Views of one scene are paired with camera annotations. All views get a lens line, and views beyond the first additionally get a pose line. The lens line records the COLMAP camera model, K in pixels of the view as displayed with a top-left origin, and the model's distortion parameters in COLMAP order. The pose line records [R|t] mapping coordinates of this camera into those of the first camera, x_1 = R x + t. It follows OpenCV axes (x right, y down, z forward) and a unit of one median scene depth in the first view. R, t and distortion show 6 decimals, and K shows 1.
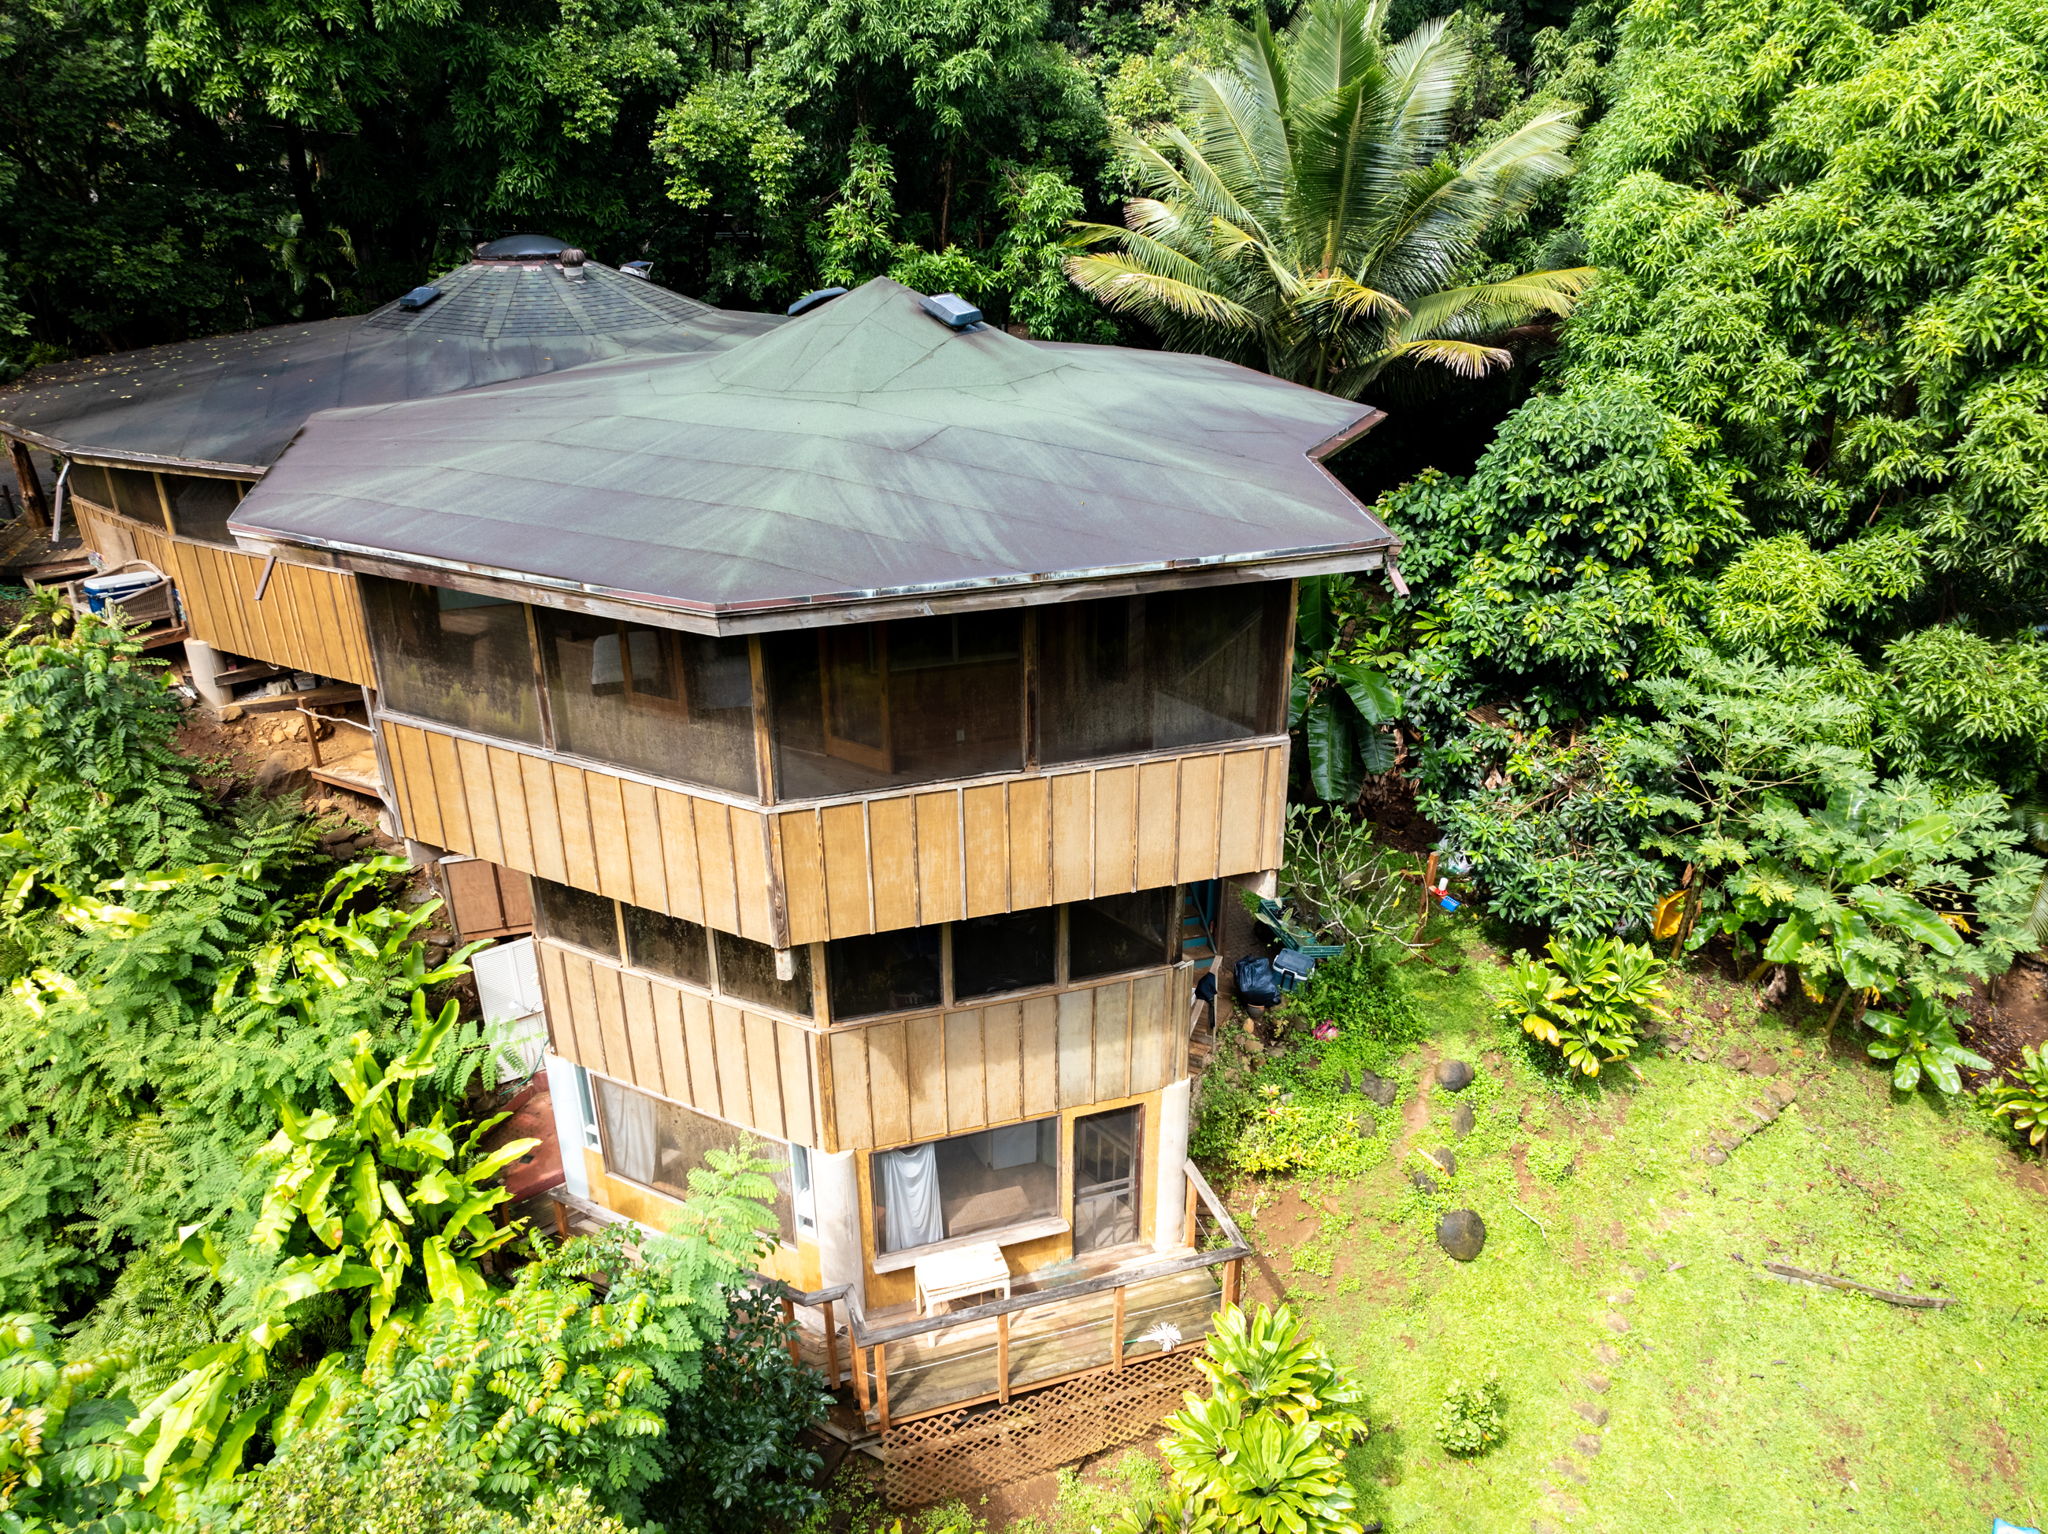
lens RADIAL K [[1439.5, 0, 1013.2], [0, 1439.5, 774.0], [0, 0, 1]] dist [-0.034533, 0.049169]
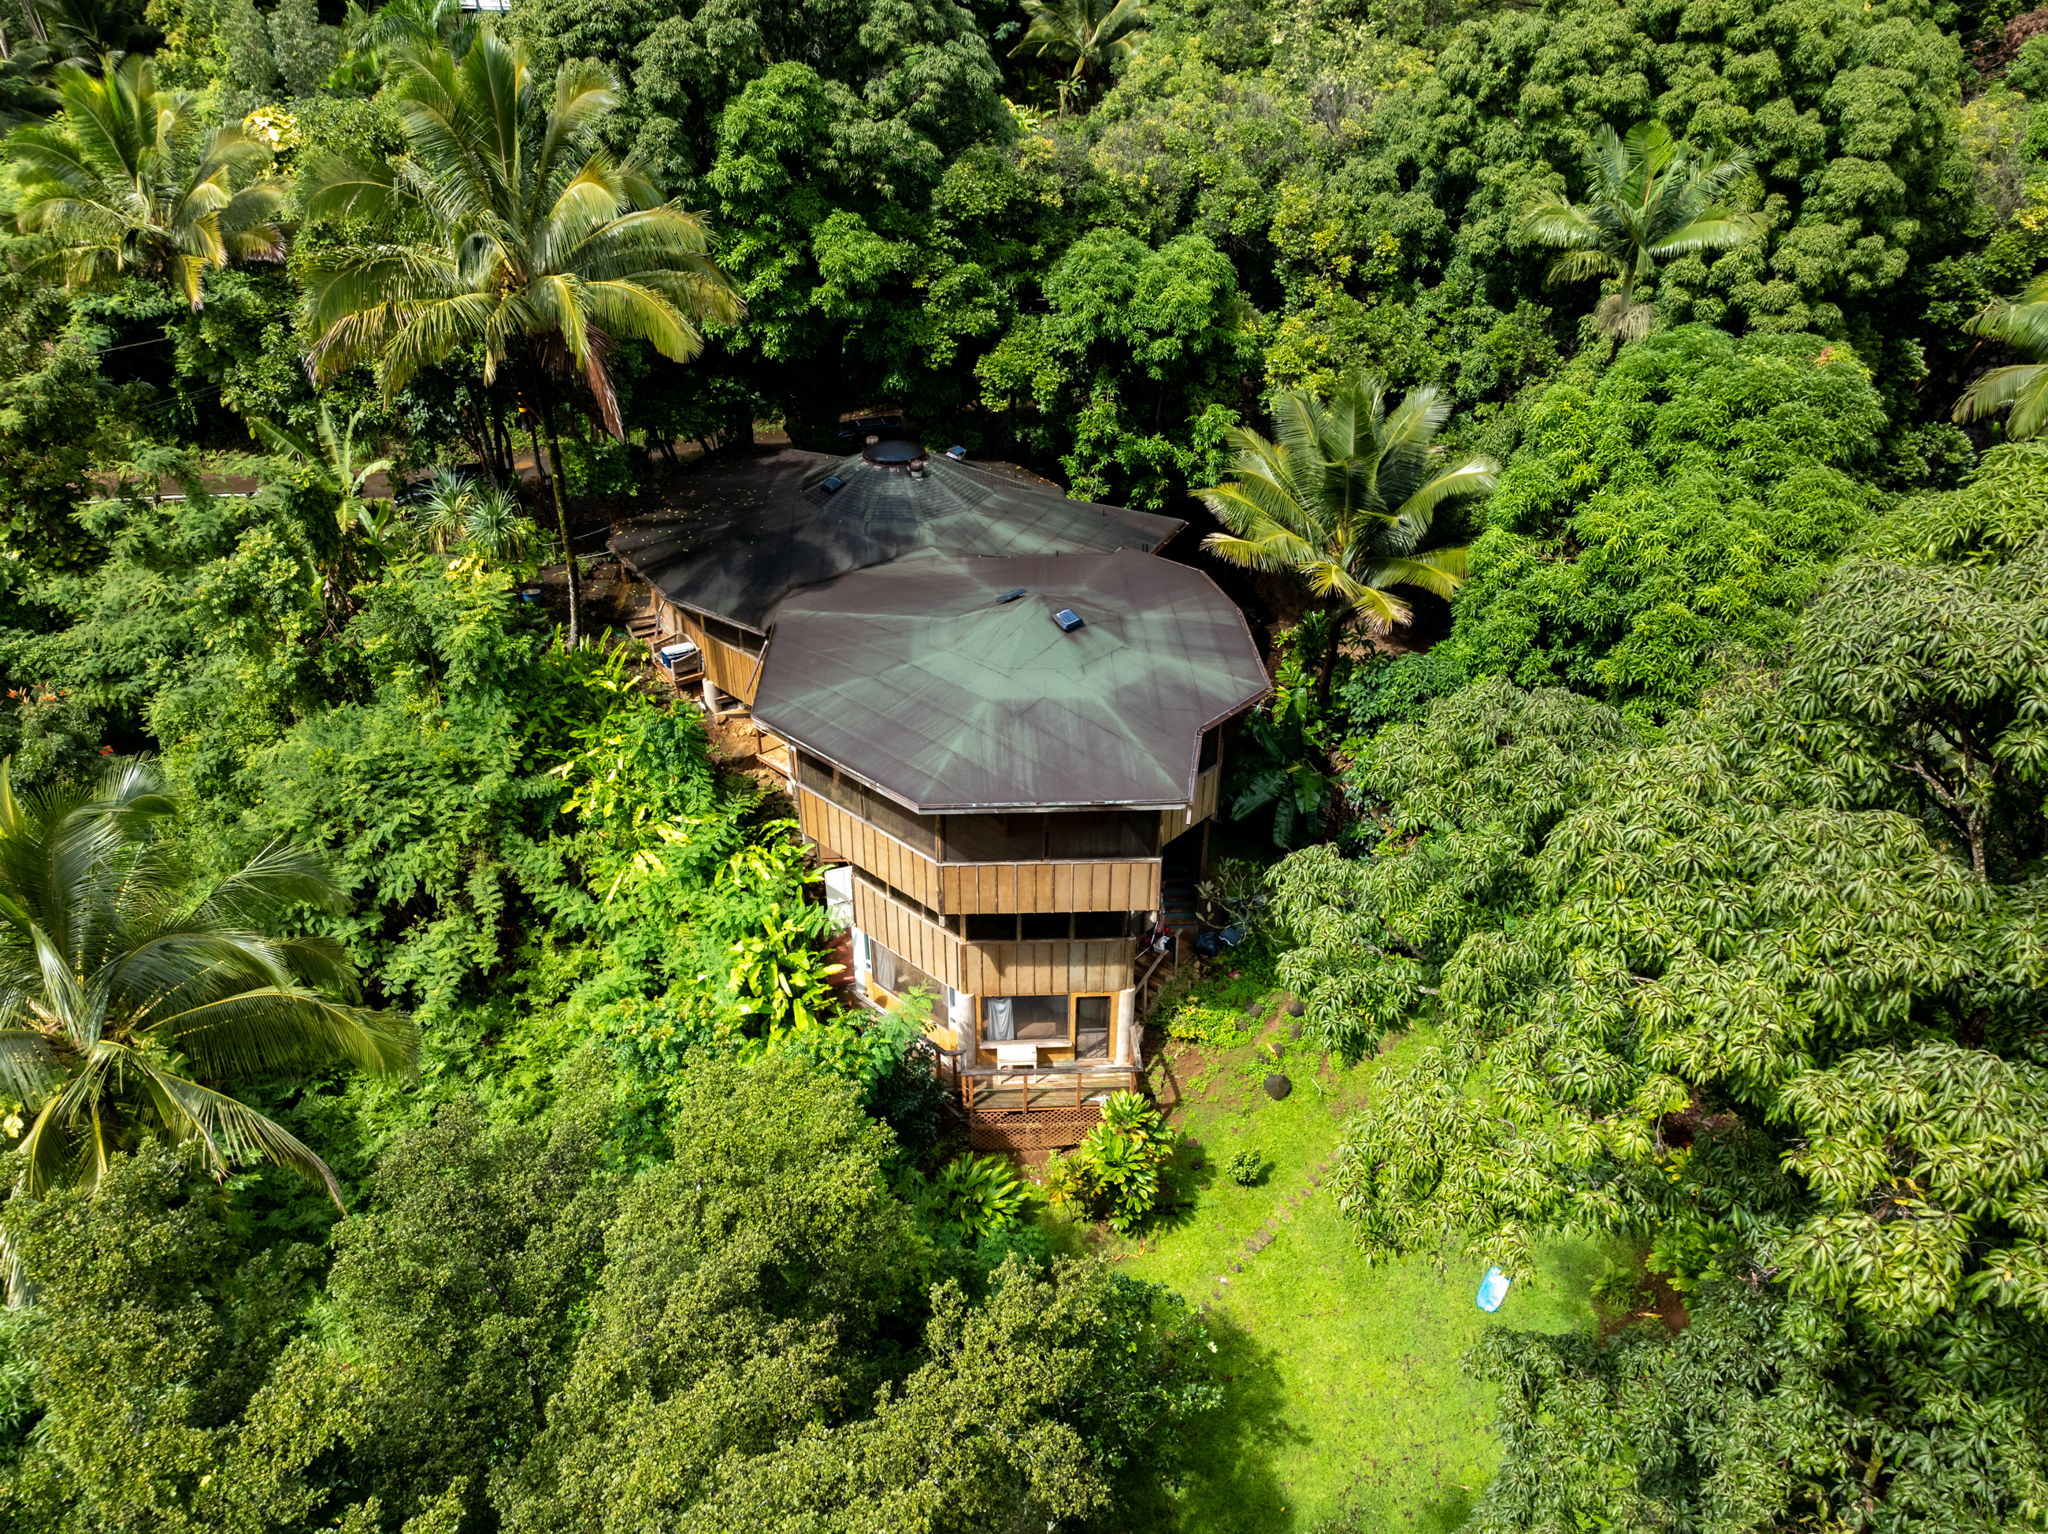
lens RADIAL K [[1439.5, 0, 1013.2], [0, 1439.5, 774.0], [0, 0, 1]] dist [-0.034533, 0.049169]
pose [[0.964542, 0.143680, -0.221392, 0.338292], [-0.114611, 0.983633, 0.139035, -0.340149], [0.237745, -0.108731, 0.965223, -0.961458]]
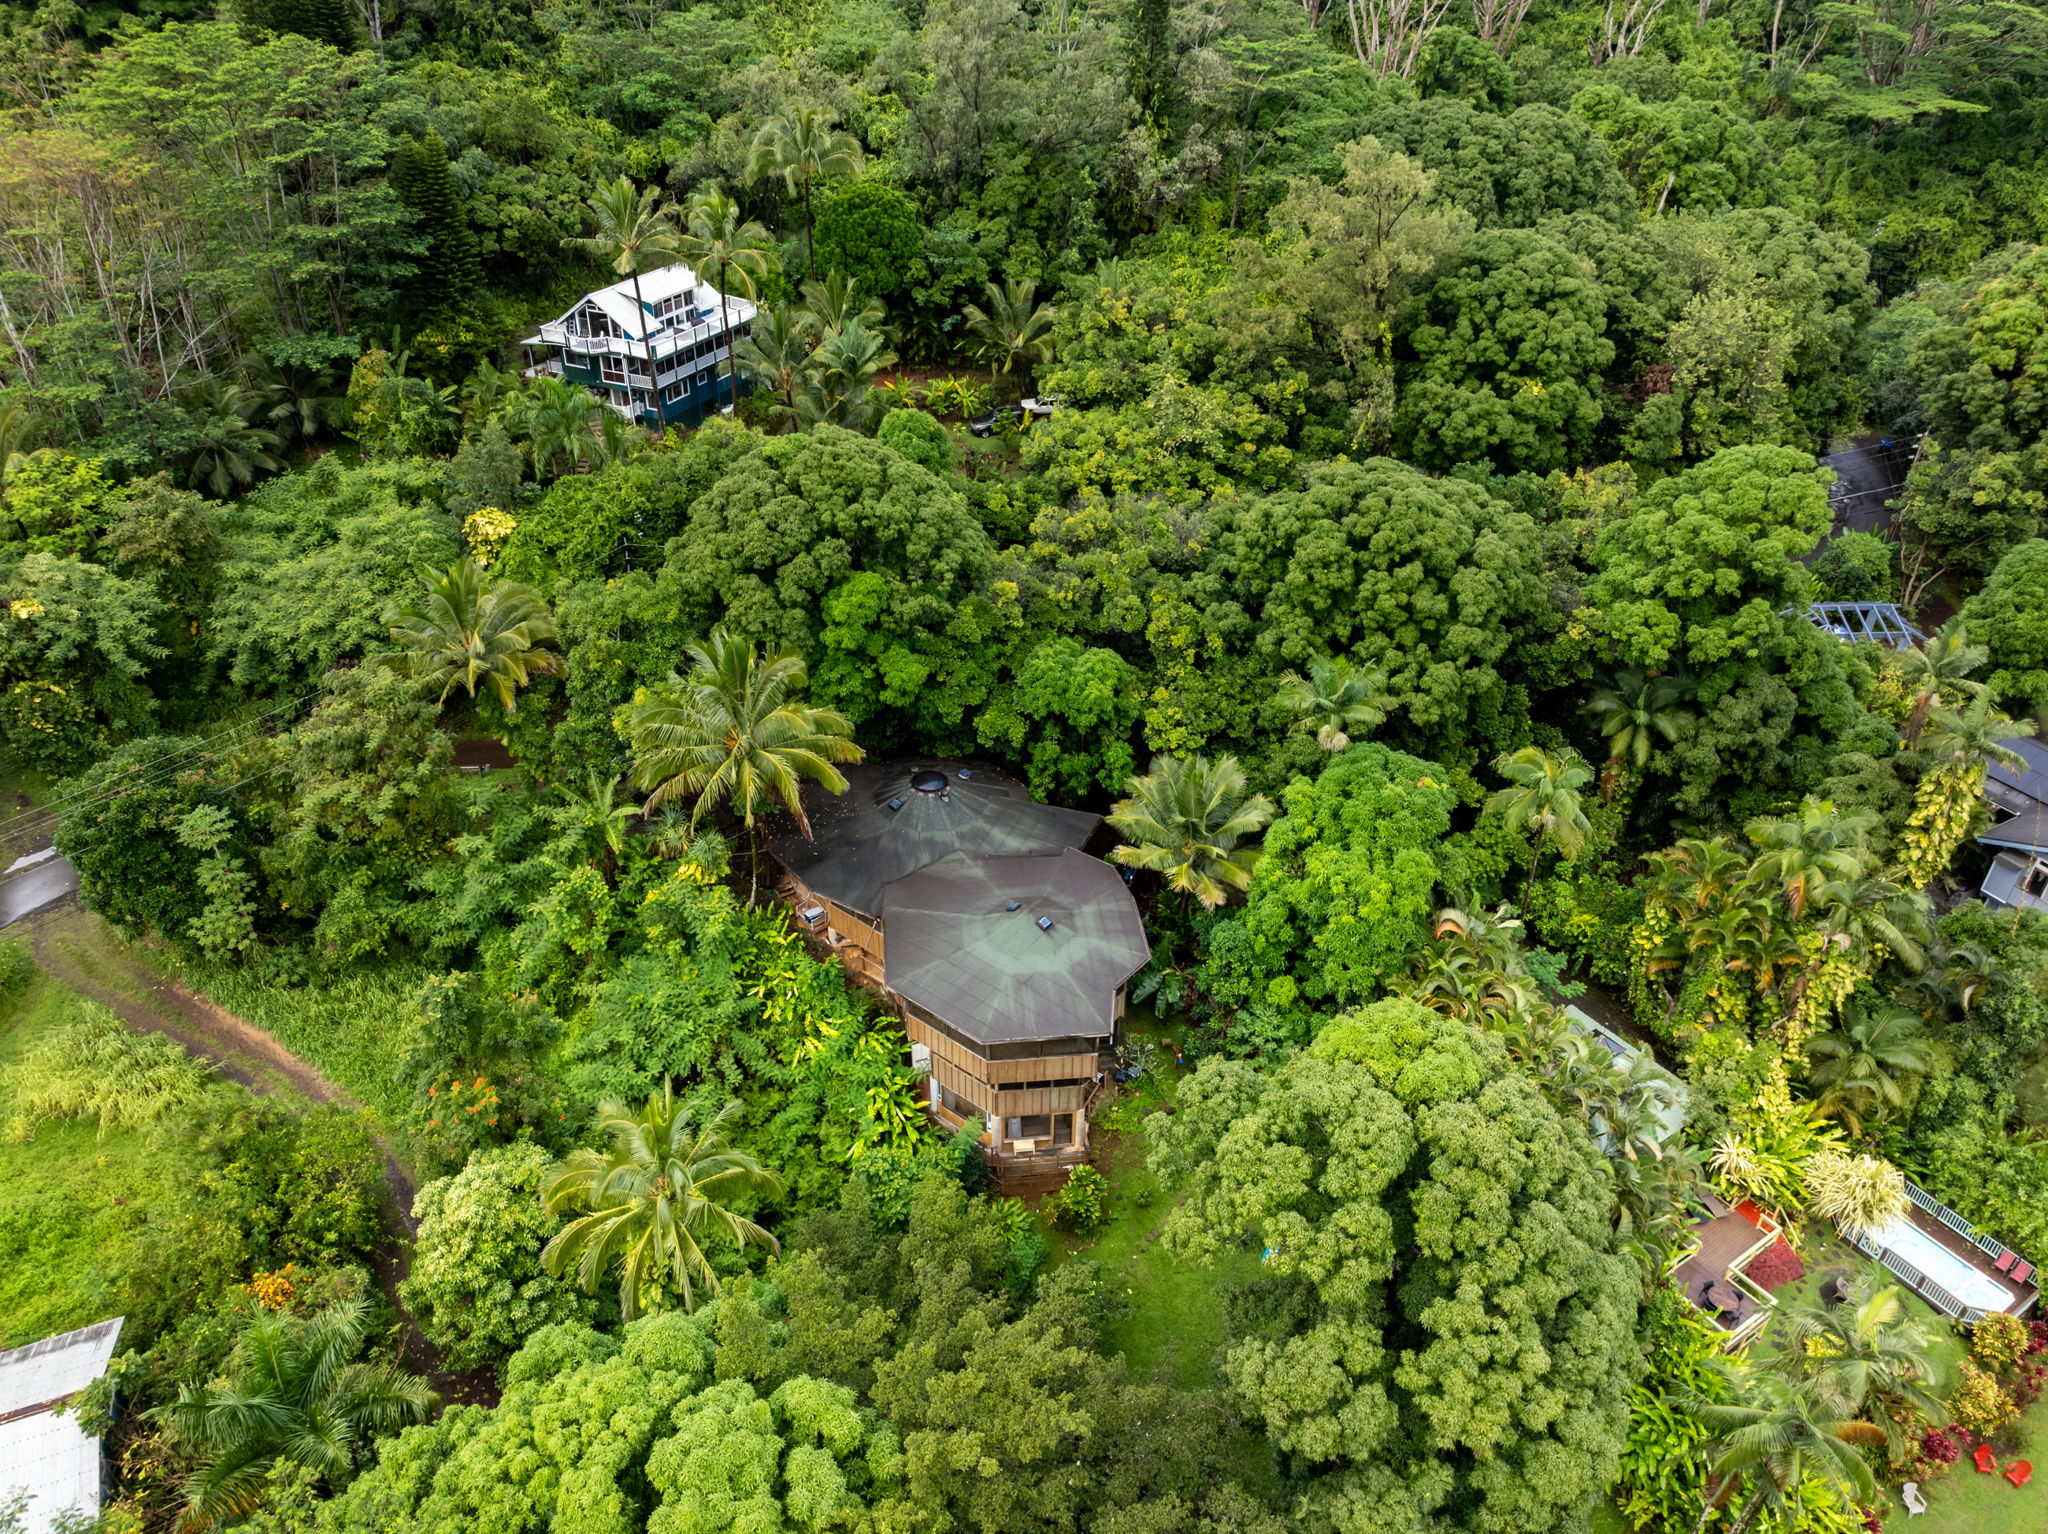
lens RADIAL K [[1439.5, 0, 1013.2], [0, 1439.5, 774.0], [0, 0, 1]] dist [-0.034533, 0.049169]
pose [[0.980939, 0.118837, -0.153745, 0.395623], [-0.093838, 0.982528, 0.160727, -1.228456], [0.170159, -0.143237, 0.974951, -2.598708]]
